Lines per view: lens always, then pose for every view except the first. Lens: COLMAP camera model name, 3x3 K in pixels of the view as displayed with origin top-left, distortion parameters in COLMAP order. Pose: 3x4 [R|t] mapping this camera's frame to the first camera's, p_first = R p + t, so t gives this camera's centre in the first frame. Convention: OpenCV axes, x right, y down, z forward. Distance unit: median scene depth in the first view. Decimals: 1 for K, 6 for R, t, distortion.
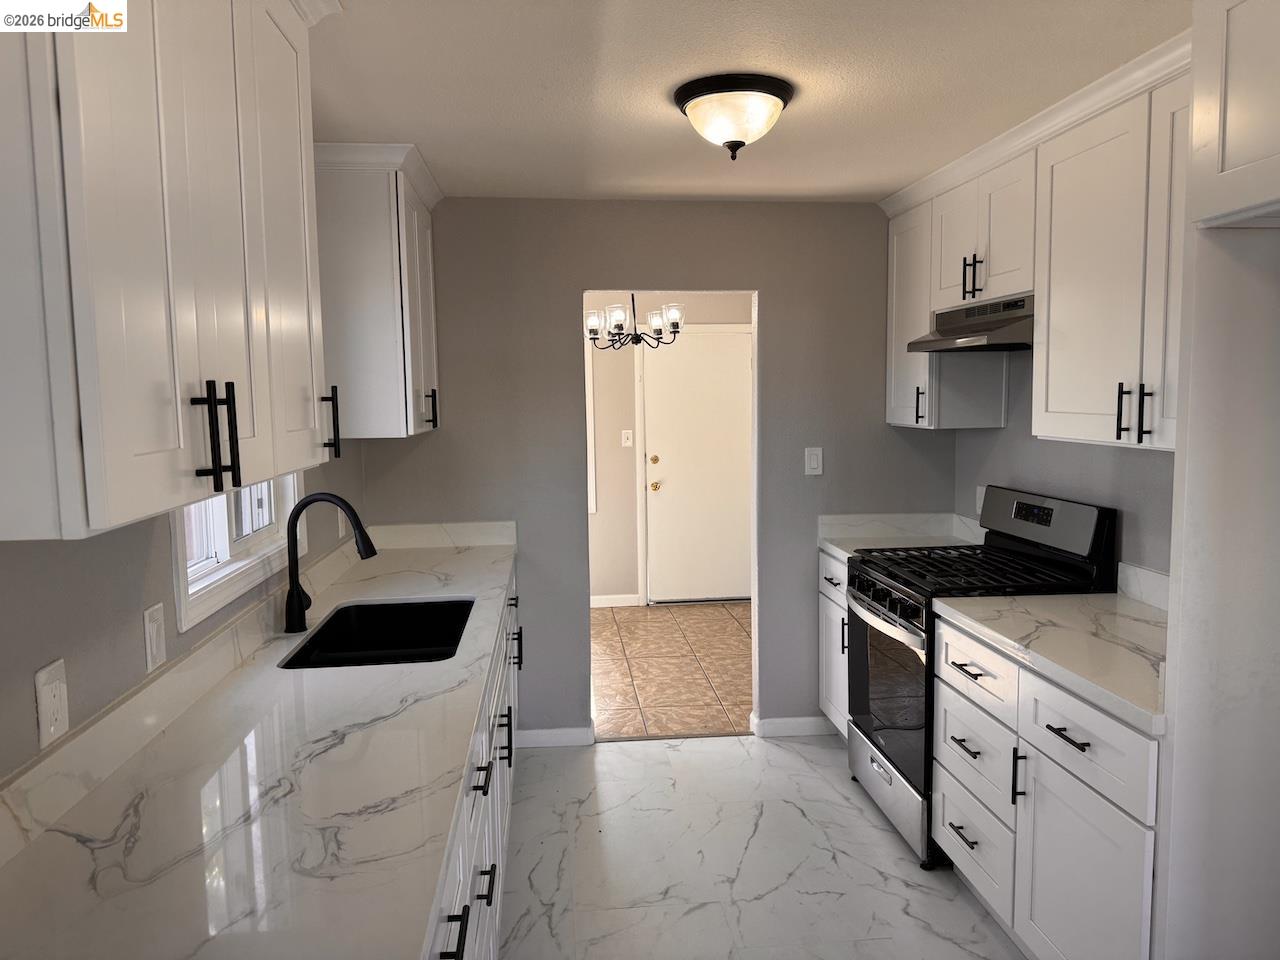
lens RADIAL K [[891.1, 0, 640.8], [0, 891.1, 481.7], [0, 0, 1]] dist [0.060582, -0.074504]
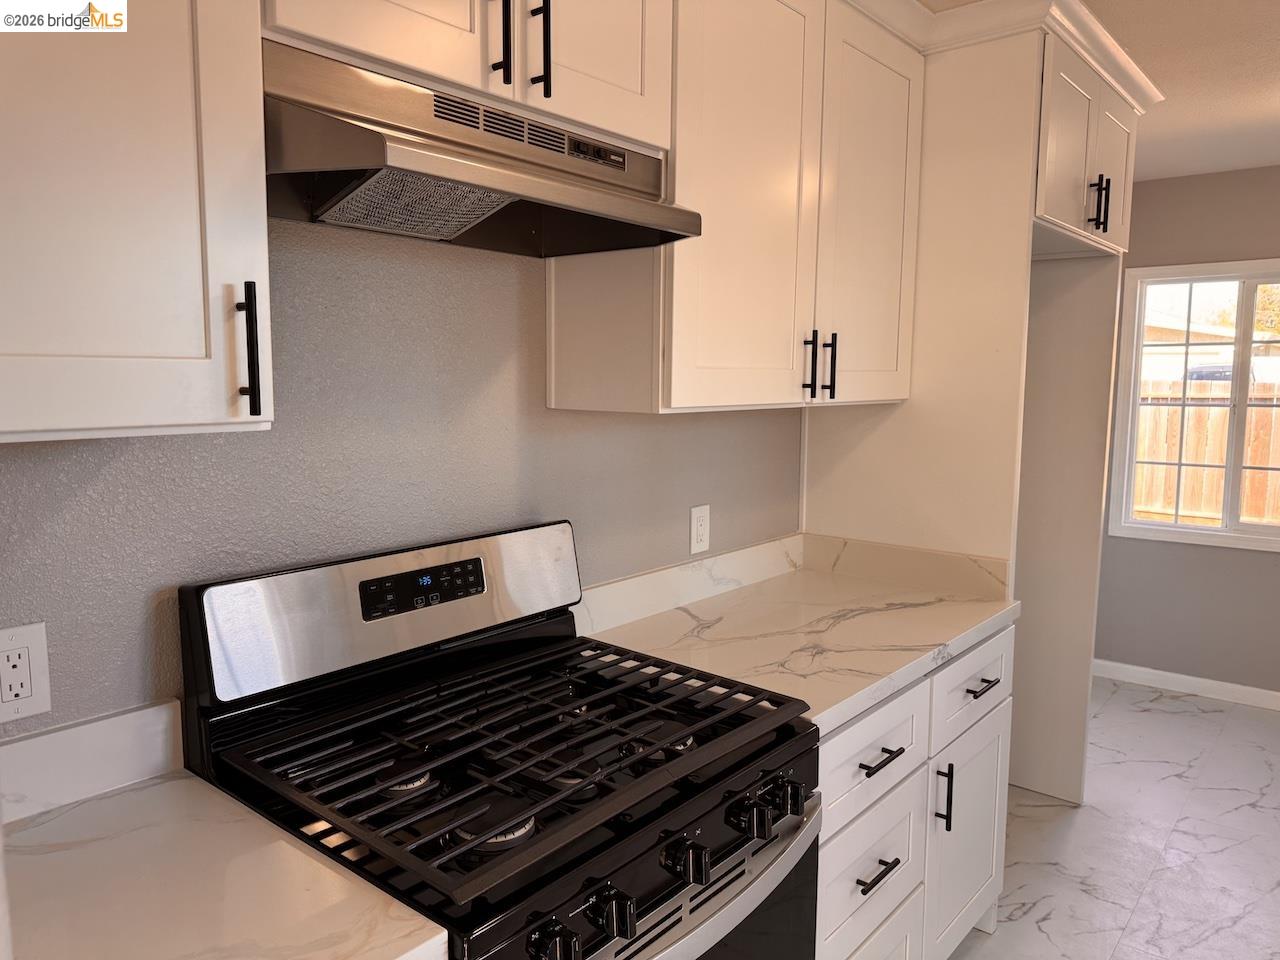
lens RADIAL K [[891.1, 0, 645.0], [0, 891.1, 466.8], [0, 0, 1]] dist [0.060582, -0.074504]
pose [[-0.706144, -0.064720, 0.705104, 0.030639], [0.070234, 0.984501, 0.160703, -0.096505], [-0.704576, 0.163002, -0.690654, 1.268392]]
